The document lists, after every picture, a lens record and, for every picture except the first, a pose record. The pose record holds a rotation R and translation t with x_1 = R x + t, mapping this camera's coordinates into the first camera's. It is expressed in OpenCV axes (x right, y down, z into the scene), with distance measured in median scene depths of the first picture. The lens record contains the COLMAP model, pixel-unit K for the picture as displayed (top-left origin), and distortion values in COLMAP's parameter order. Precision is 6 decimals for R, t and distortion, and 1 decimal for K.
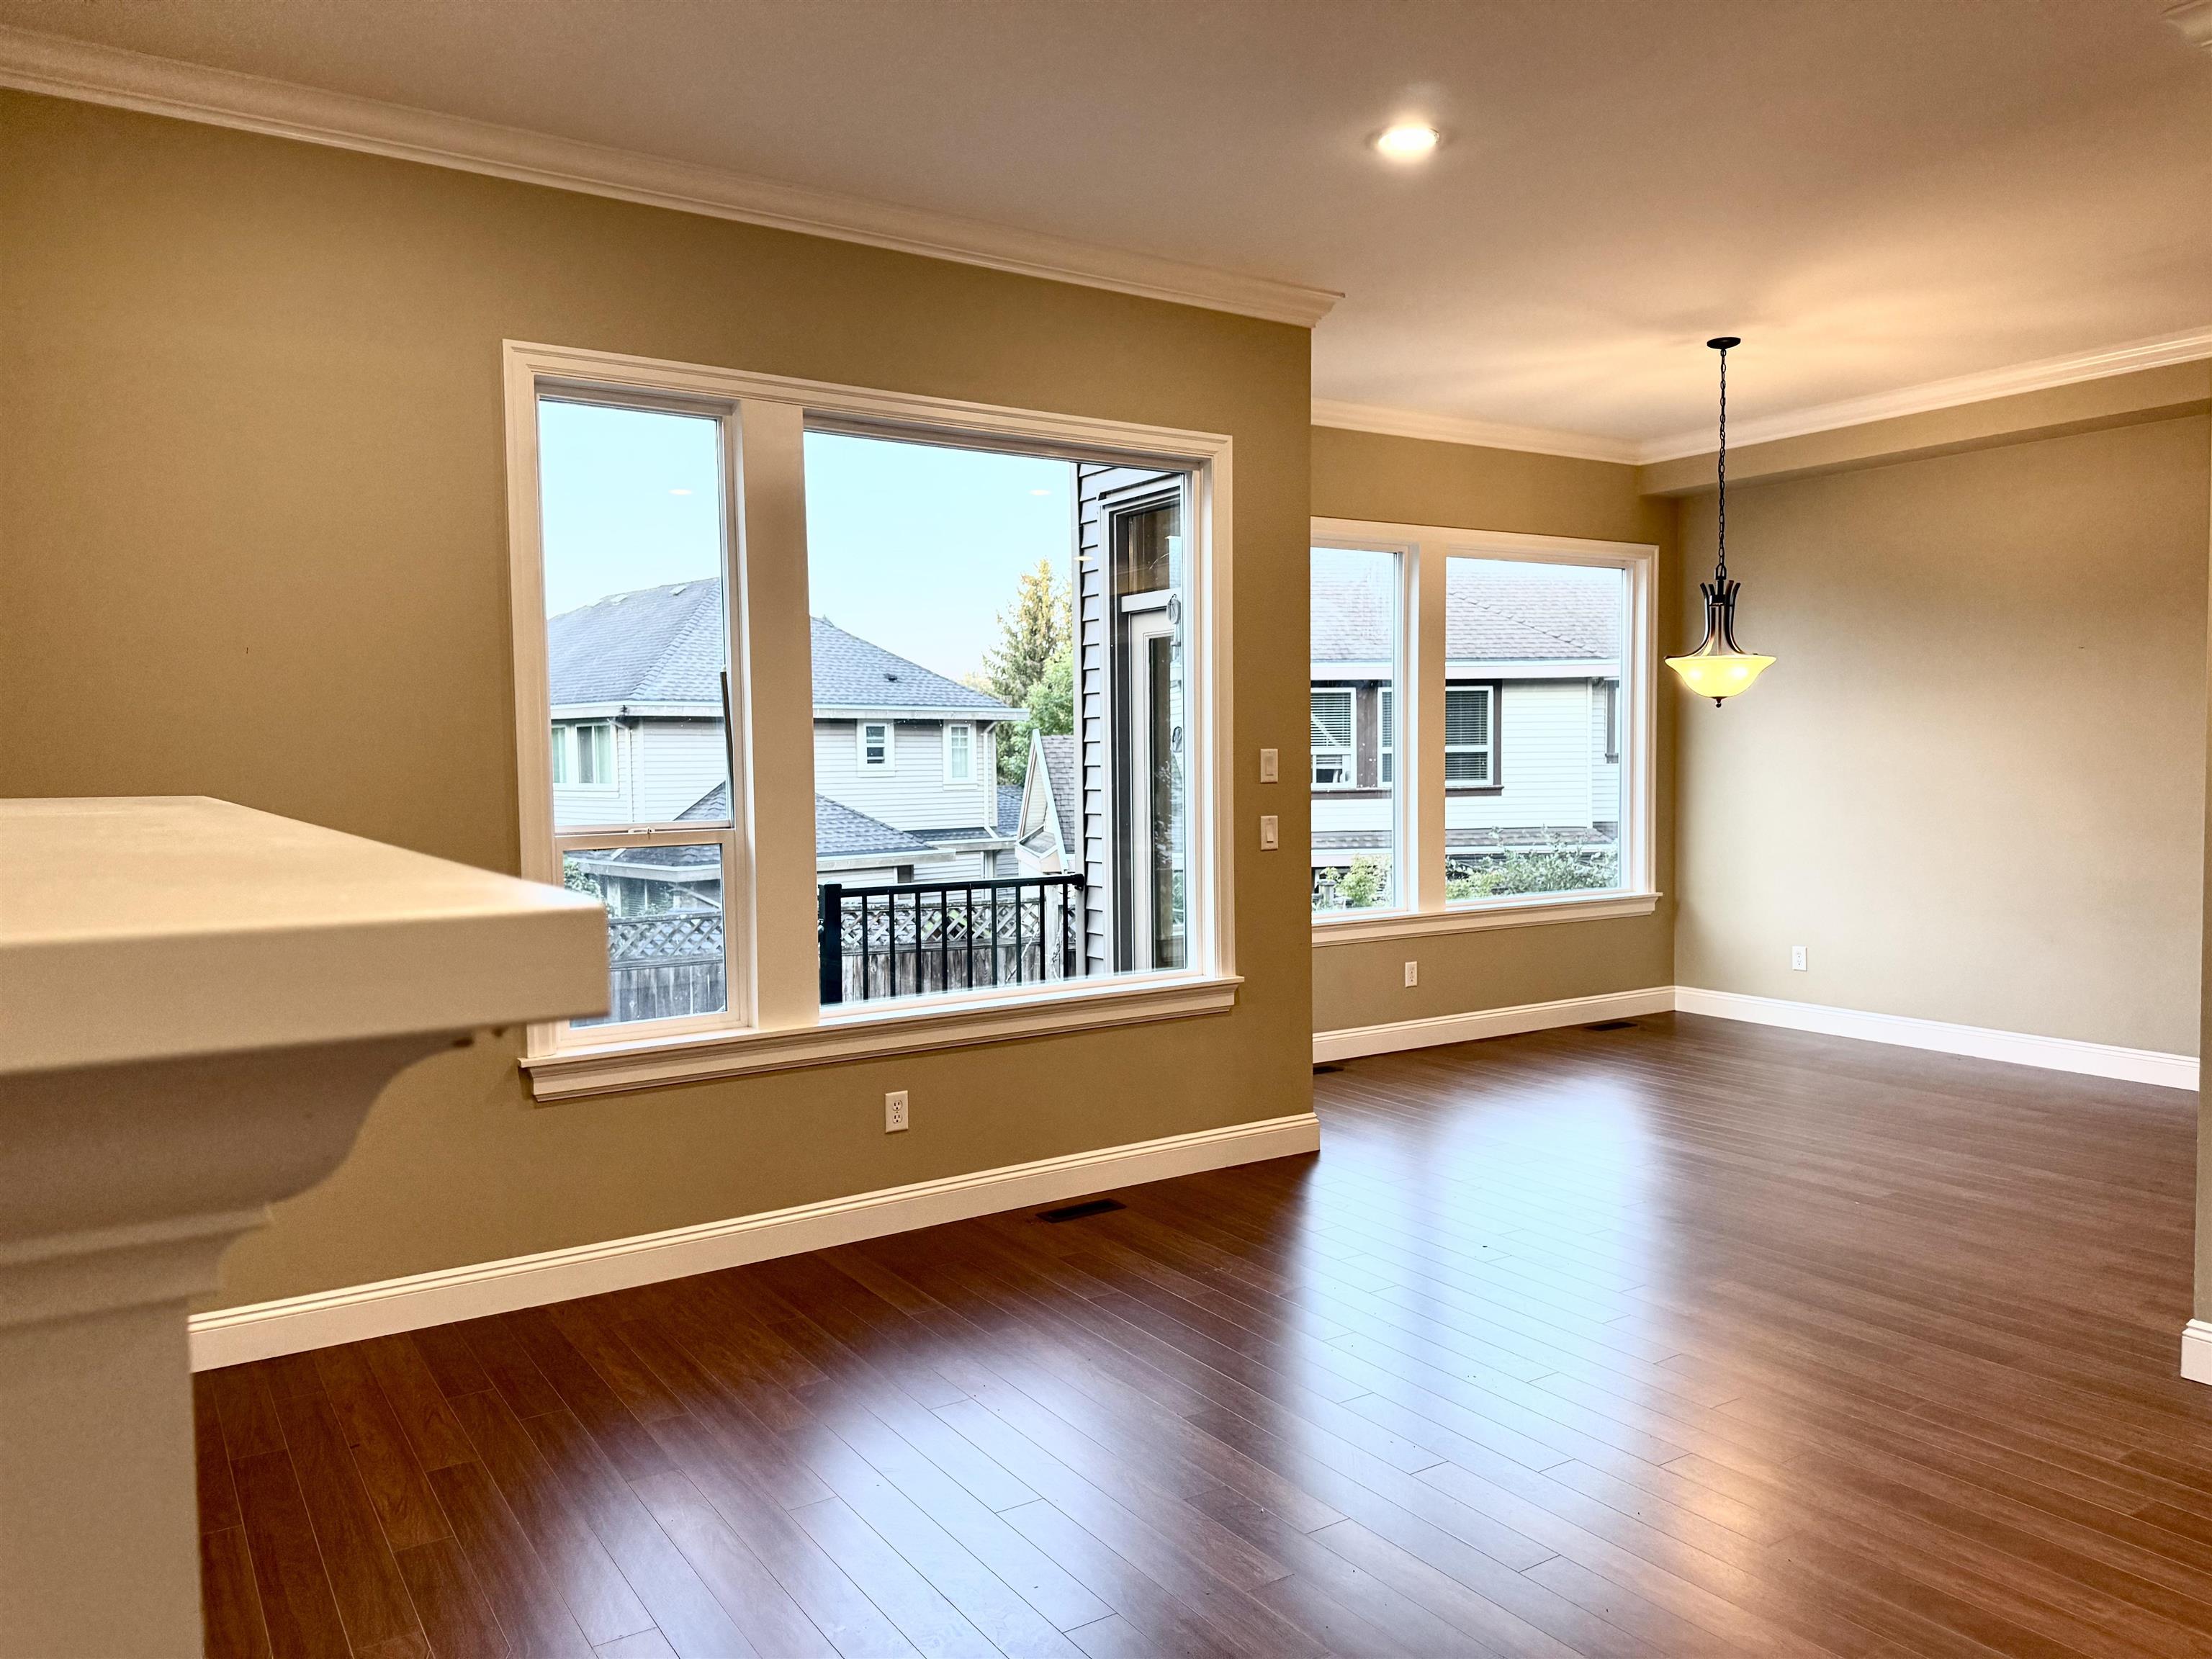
lens RADIAL K [[1547.7, 0, 1122.2], [0, 1547.7, 853.3], [0, 0, 1]] dist [0.155002, -0.261030]
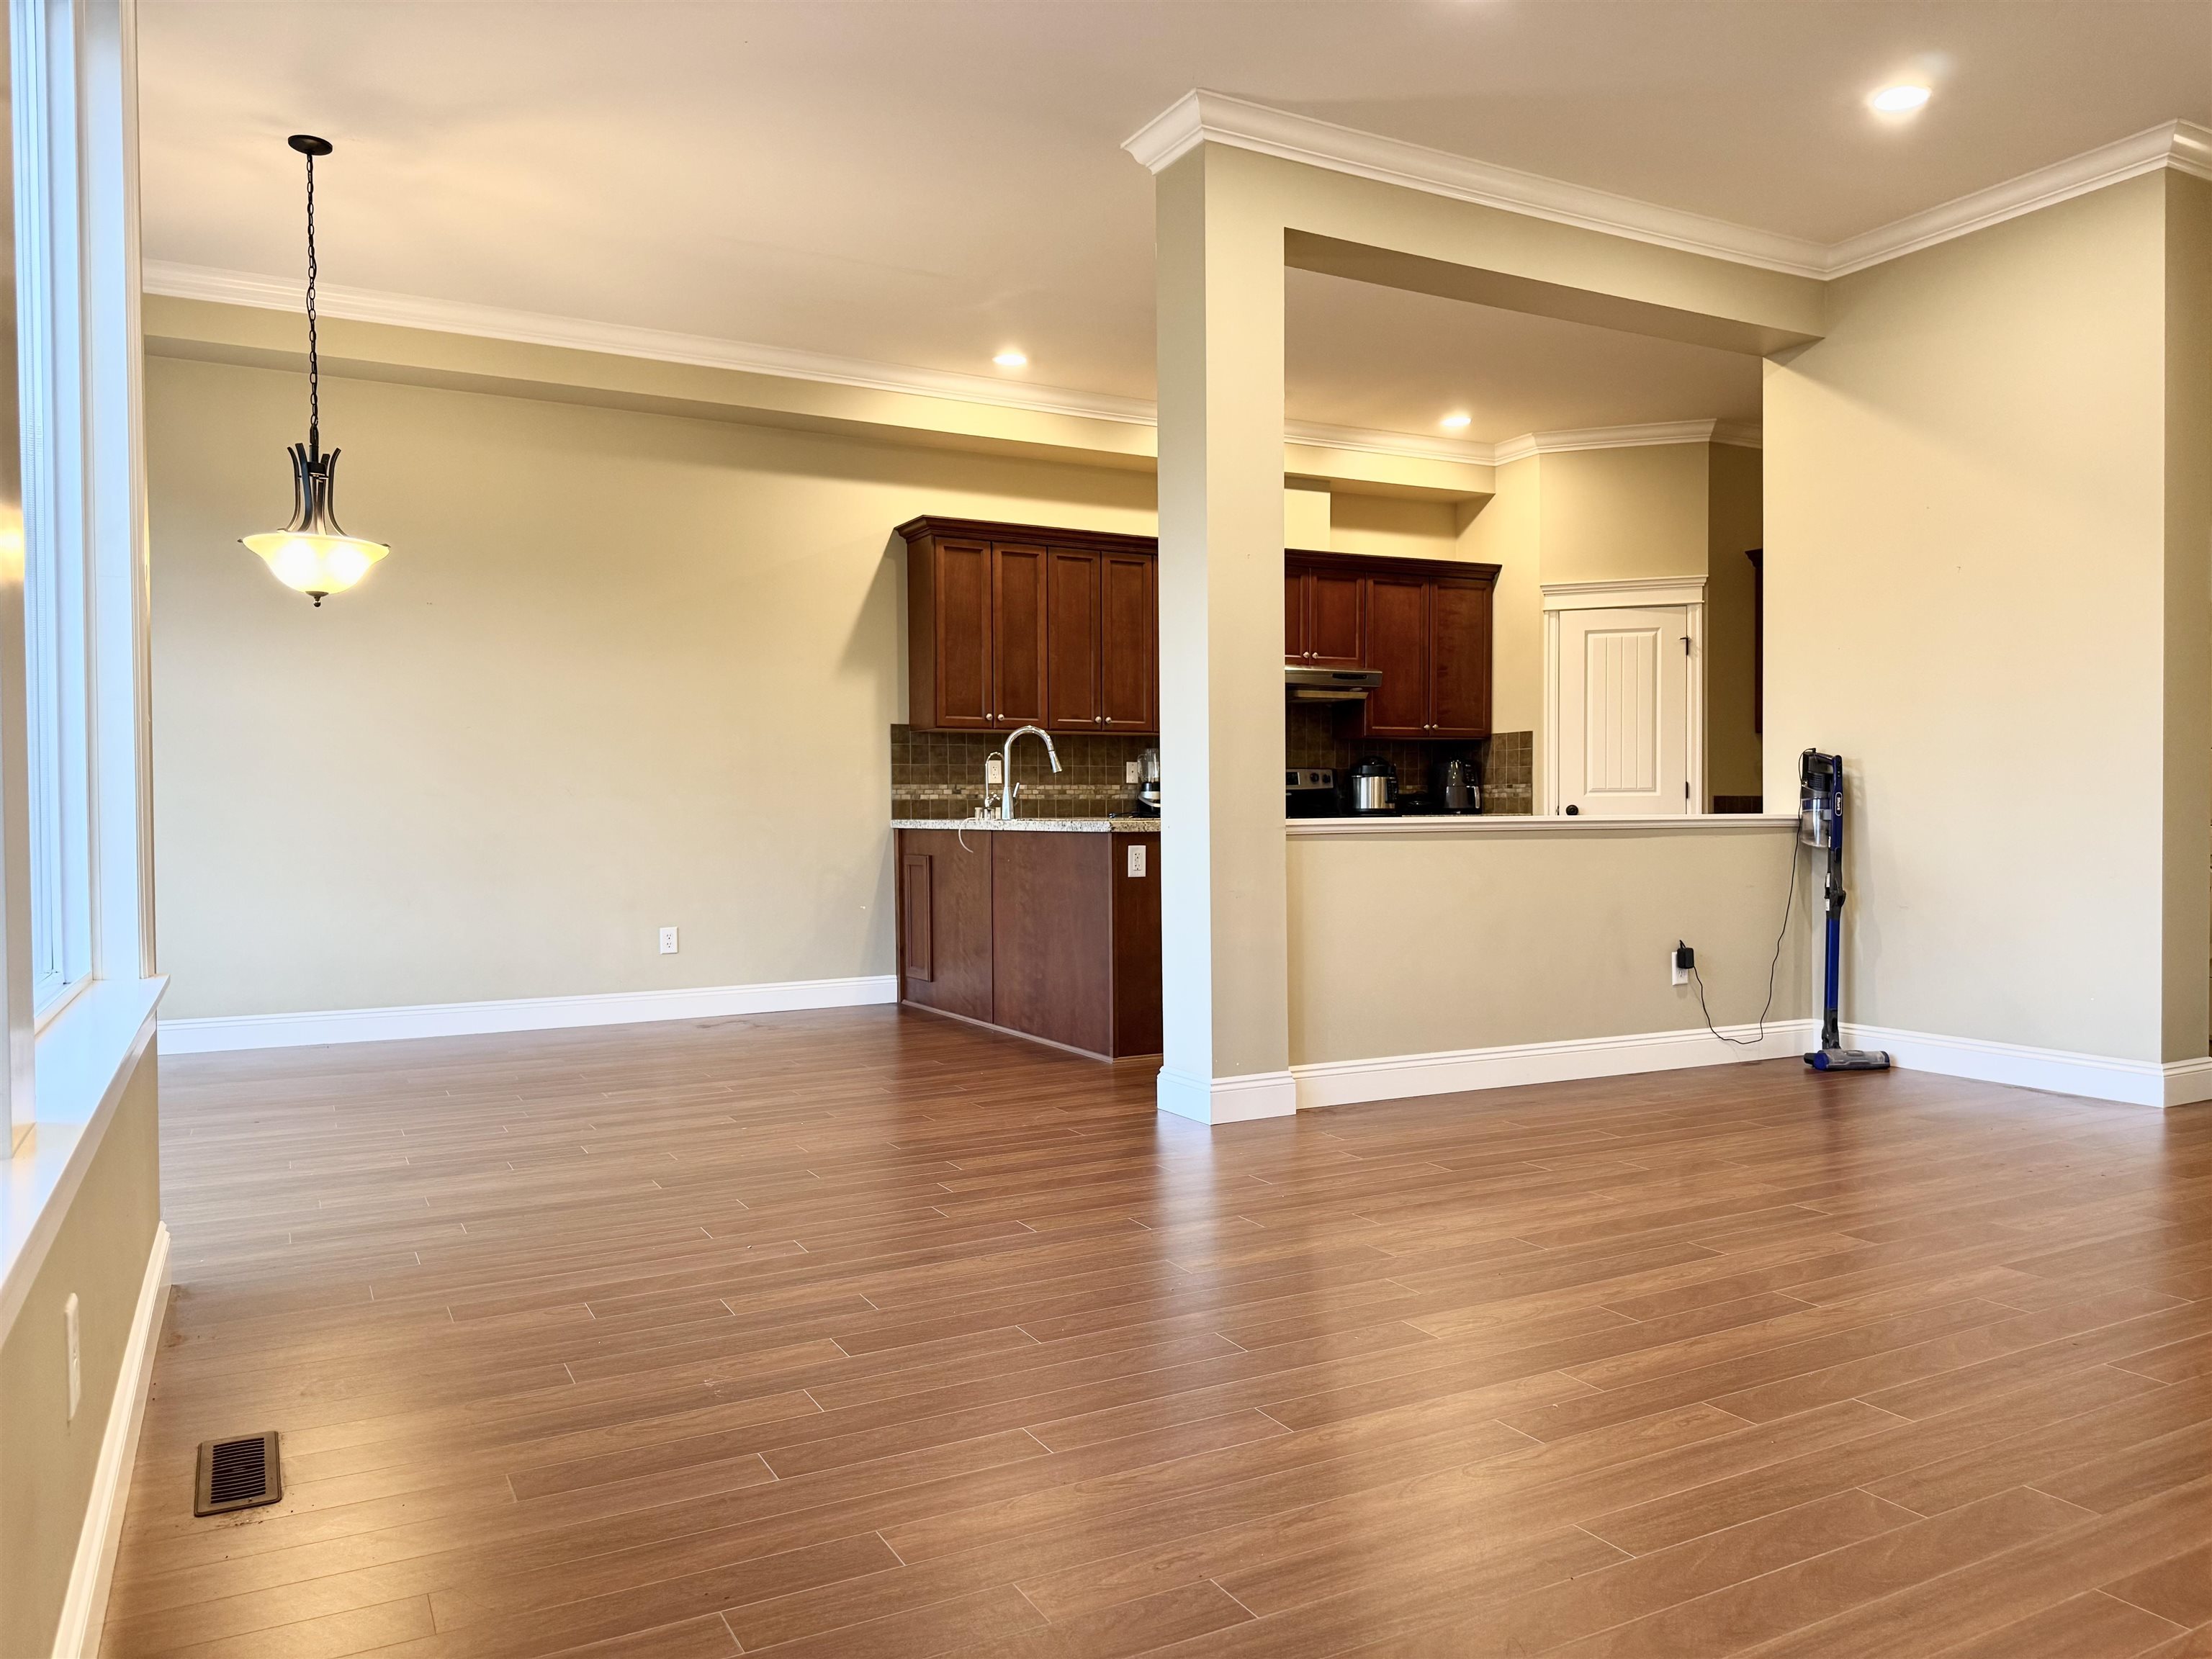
lens RADIAL K [[1547.7, 0, 1122.2], [0, 1547.7, 853.3], [0, 0, 1]] dist [0.155002, -0.261030]
pose [[0.074816, -0.019704, 0.997003, -0.368477], [0.070110, 0.997435, 0.014451, 0.044071], [-0.994730, 0.068819, 0.076005, 0.552397]]
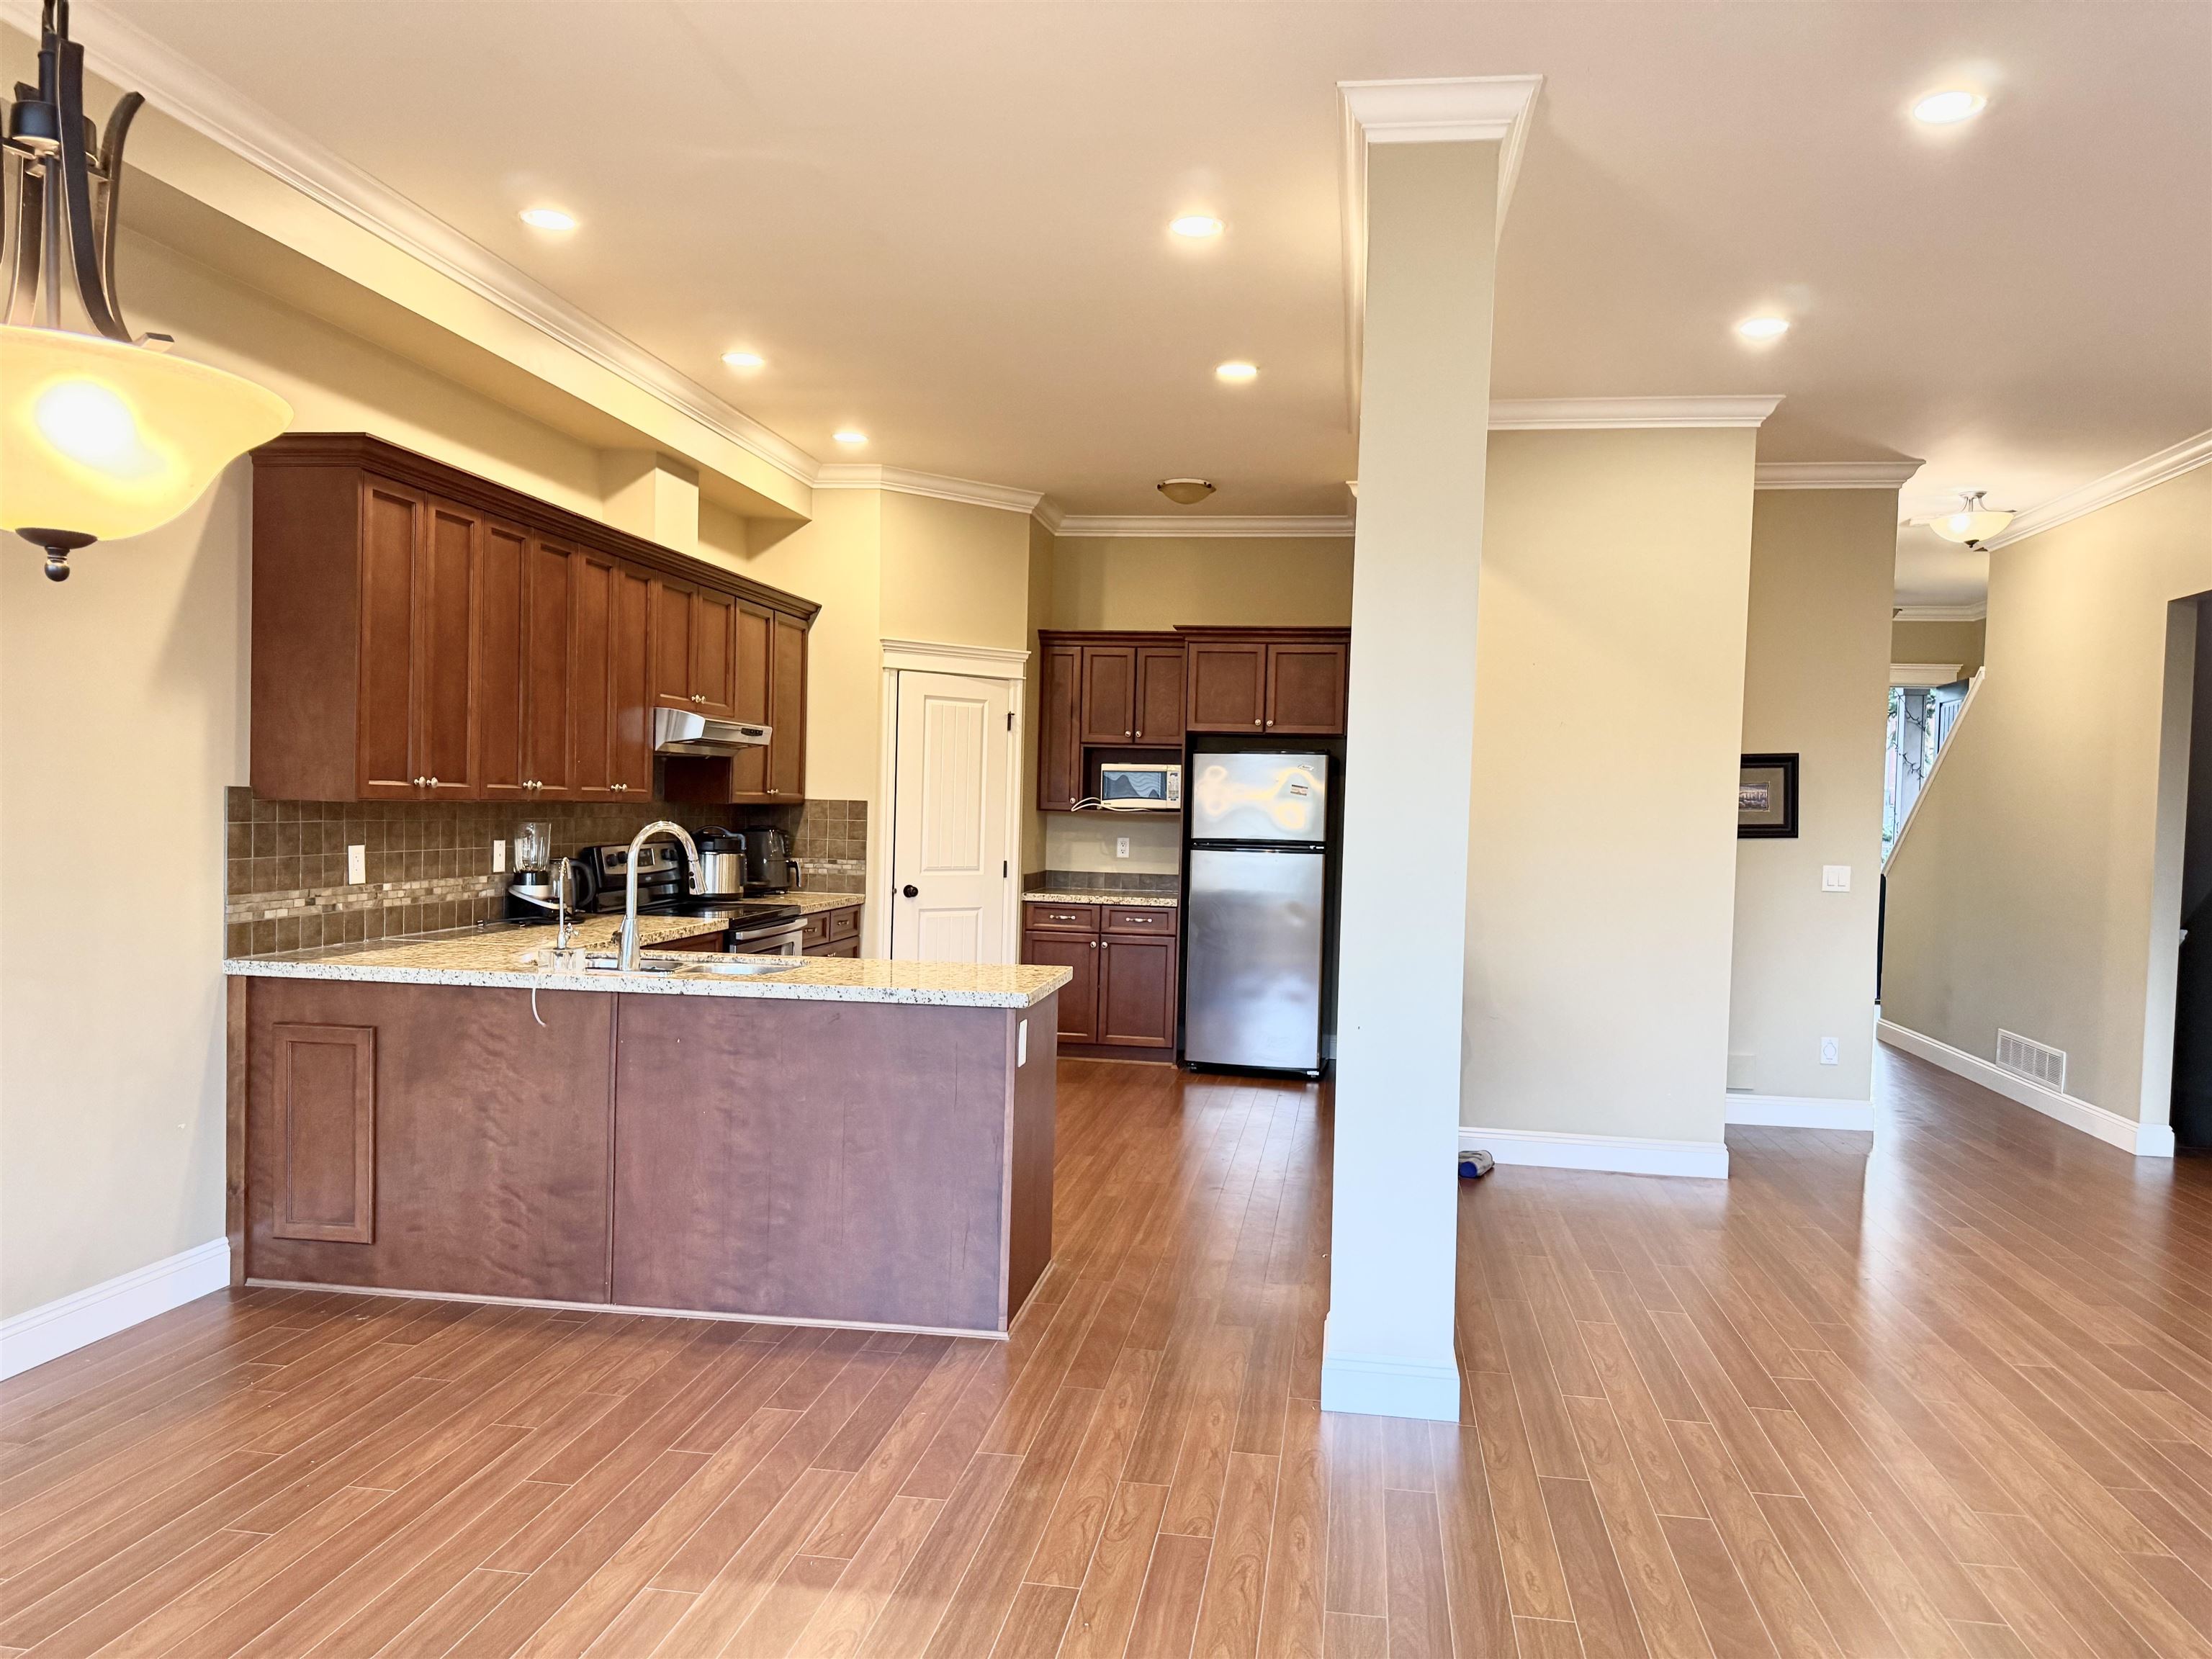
lens RADIAL K [[1547.7, 0, 1122.2], [0, 1547.7, 853.3], [0, 0, 1]] dist [0.155002, -0.261030]
pose [[-0.743222, -0.030673, 0.668341, 0.092954], [0.024133, 0.997069, 0.072597, -0.064543], [-0.668609, 0.070085, -0.740304, 1.072542]]
